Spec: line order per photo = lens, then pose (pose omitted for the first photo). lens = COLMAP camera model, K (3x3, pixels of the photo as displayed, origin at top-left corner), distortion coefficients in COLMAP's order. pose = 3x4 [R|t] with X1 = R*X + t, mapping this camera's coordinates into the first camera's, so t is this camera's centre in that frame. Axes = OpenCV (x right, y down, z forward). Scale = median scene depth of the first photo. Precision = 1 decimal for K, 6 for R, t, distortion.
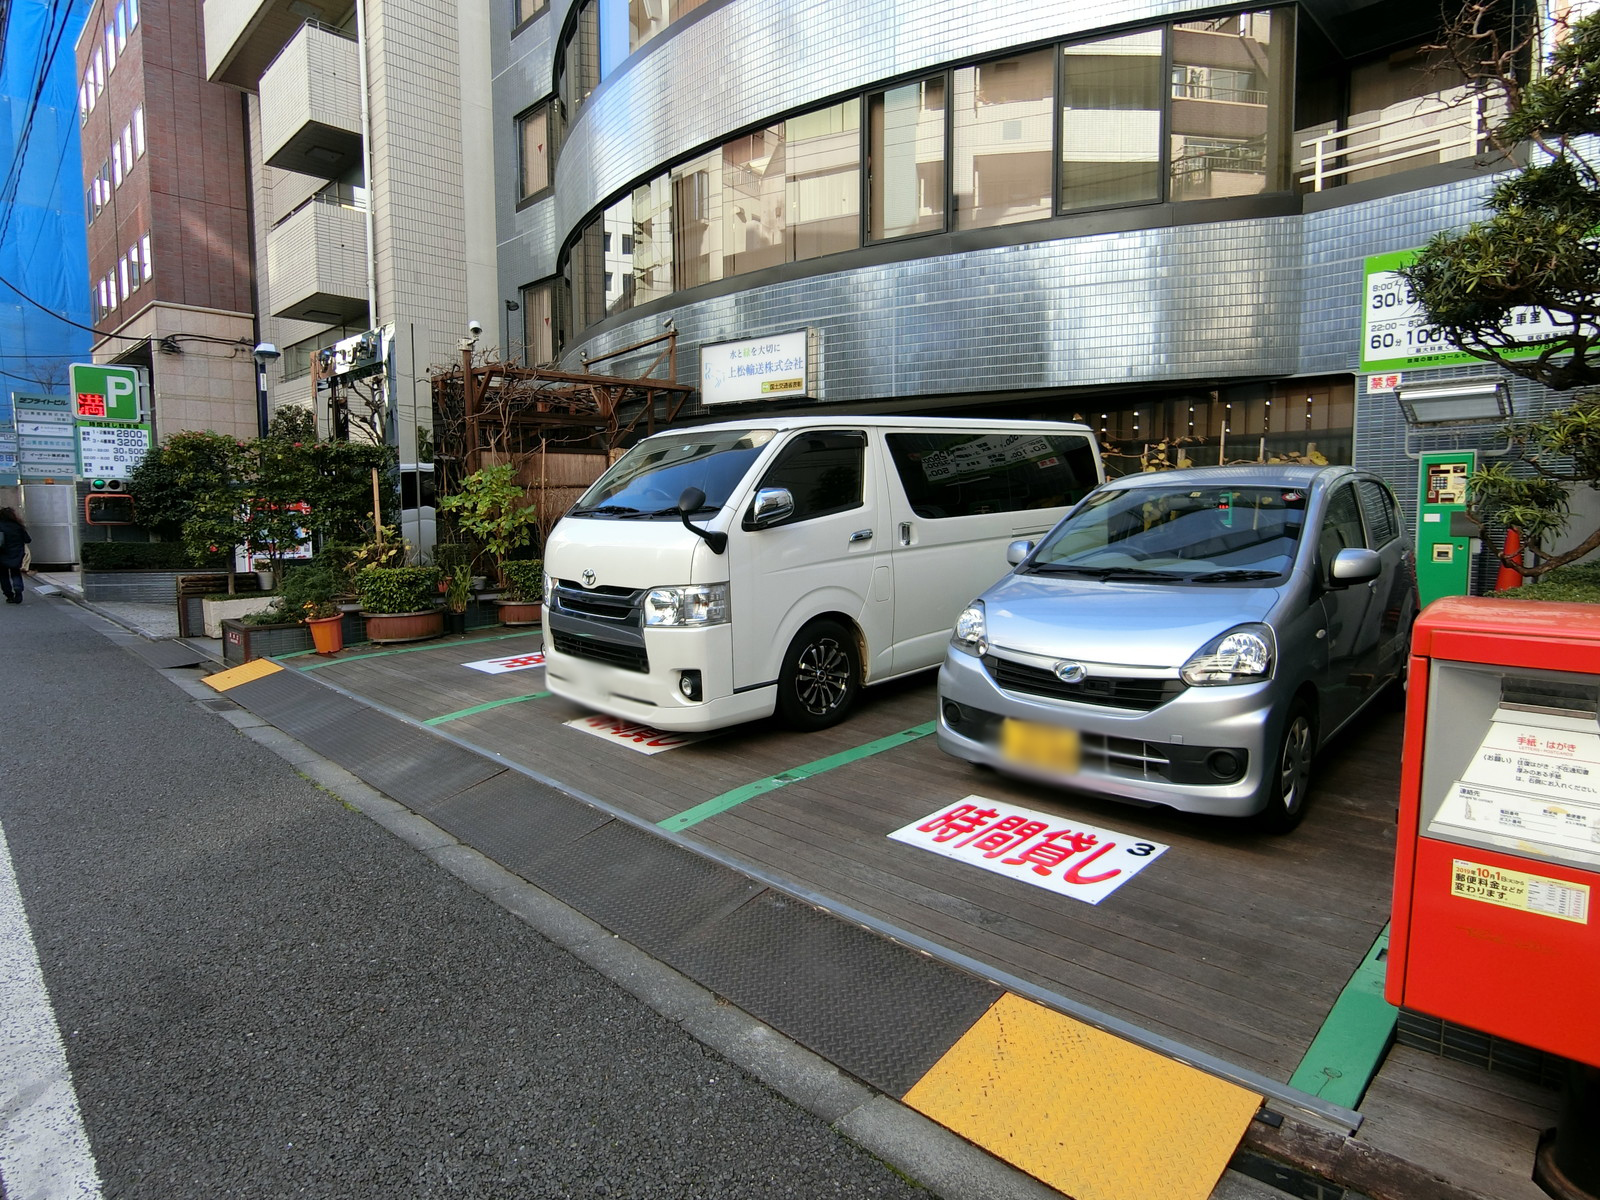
lens RADIAL K [[870.8, 0, 795.1], [0, 870.8, 592.5], [0, 0, 1]] dist [-0.015304, 0.000170]
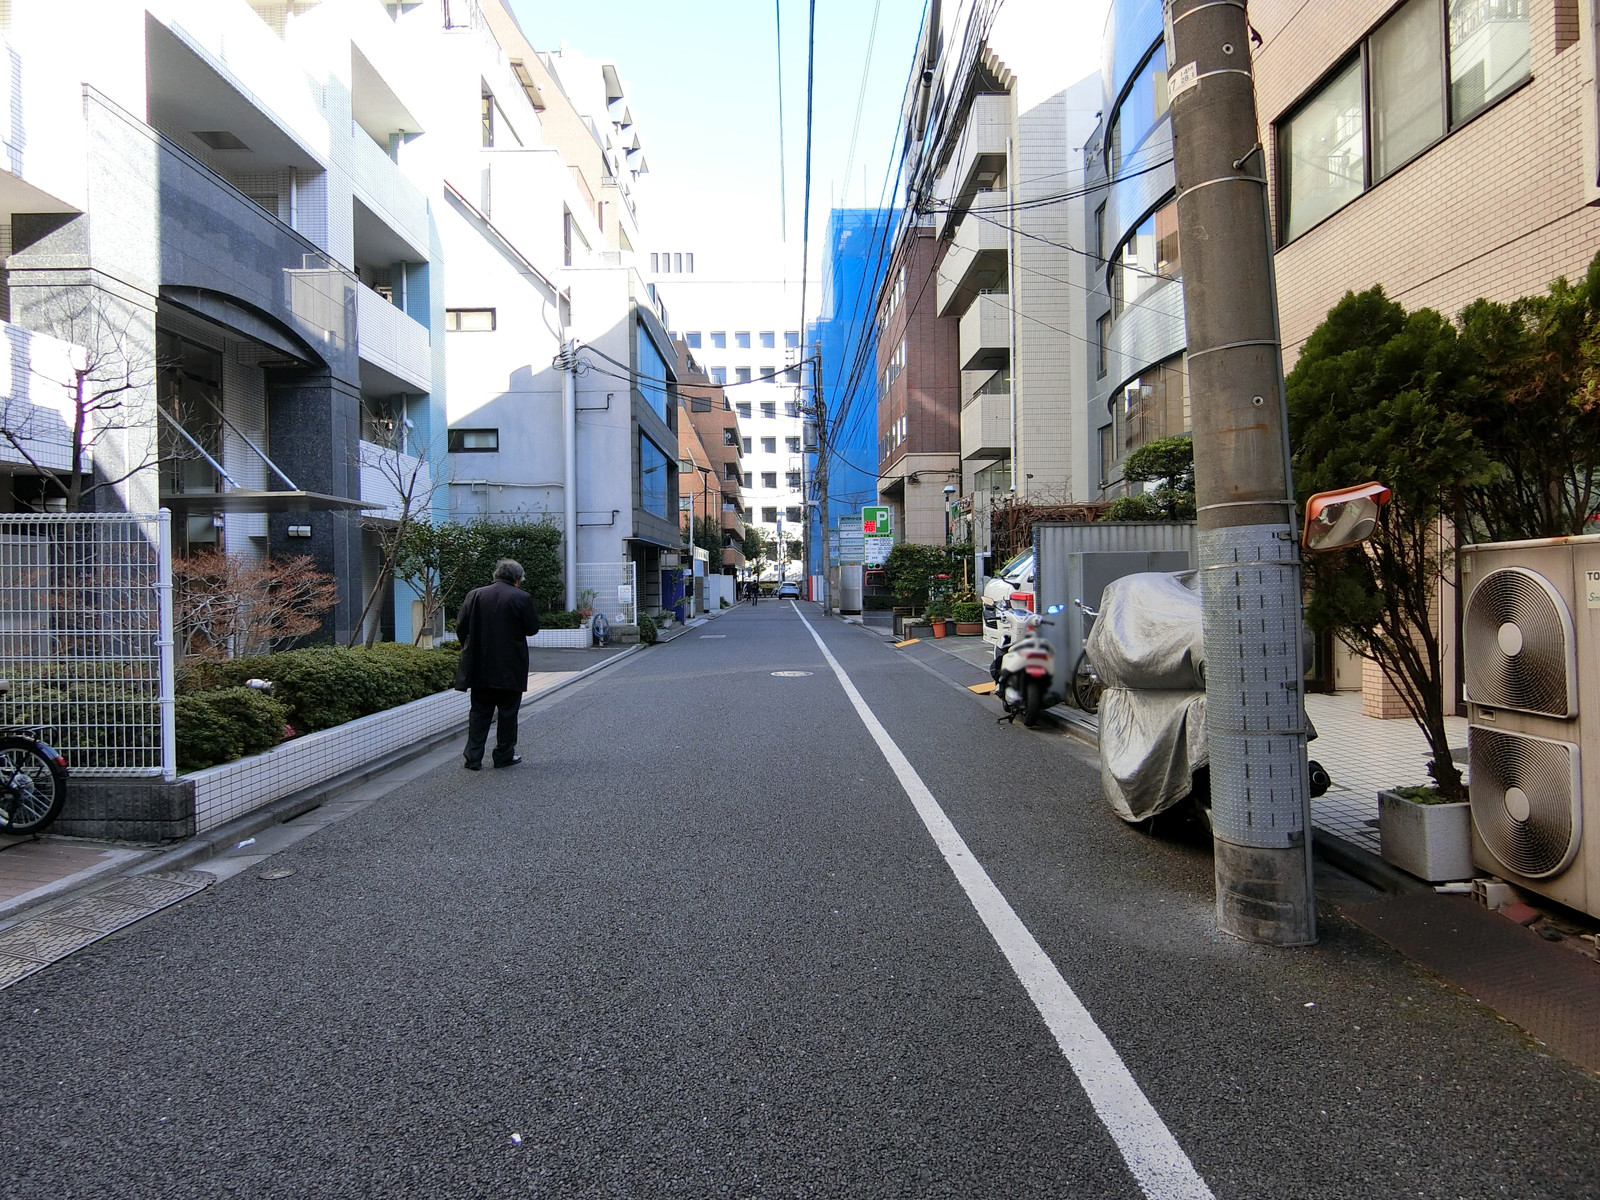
lens RADIAL K [[870.8, 0, 799.3], [0, 870.8, 591.8], [0, 0, 1]] dist [-0.015304, 0.000170]
pose [[0.716212, 0.000168, -0.697882, 0.343268], [-0.055248, 0.996875, -0.056459, 0.040886], [0.695692, 0.078993, 0.713984, -0.393335]]
